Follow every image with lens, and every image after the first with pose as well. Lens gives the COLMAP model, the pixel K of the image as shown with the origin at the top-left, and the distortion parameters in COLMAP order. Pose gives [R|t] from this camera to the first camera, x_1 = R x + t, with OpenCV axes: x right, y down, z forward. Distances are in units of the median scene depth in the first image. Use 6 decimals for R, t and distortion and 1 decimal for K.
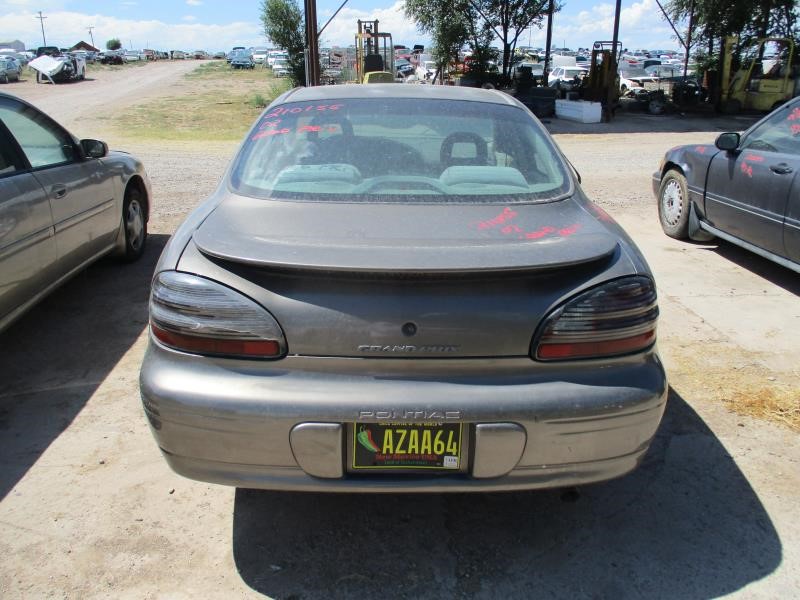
lens RADIAL K [[658.9, 0, 398.7], [0, 658.9, 300.2], [0, 0, 1]] dist [-0.028347, -0.006629]
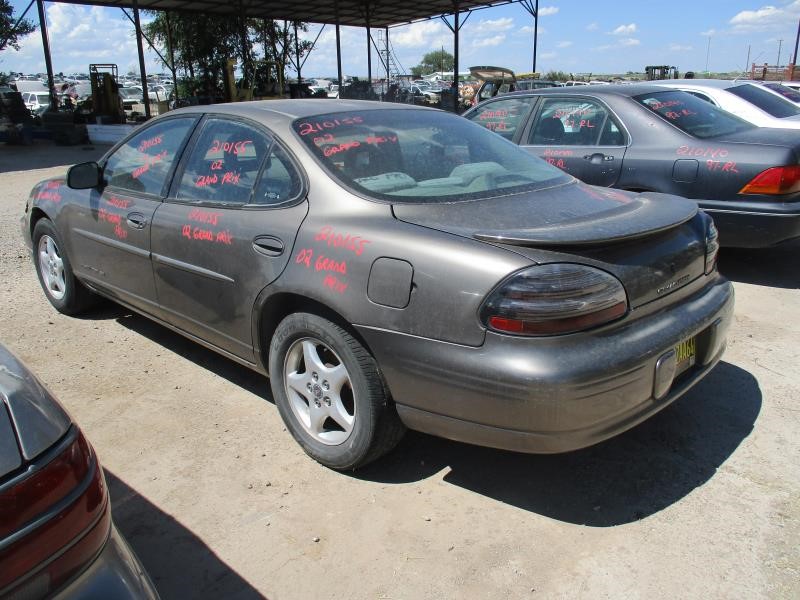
lens RADIAL K [[658.9, 0, 400.7], [0, 658.9, 300.8], [0, 0, 1]] dist [-0.028347, -0.006629]
pose [[0.704705, -0.224143, 0.673165, -0.751649], [0.245243, 0.967258, 0.065334, -0.068868], [-0.665768, 0.119048, 0.736600, 0.225950]]
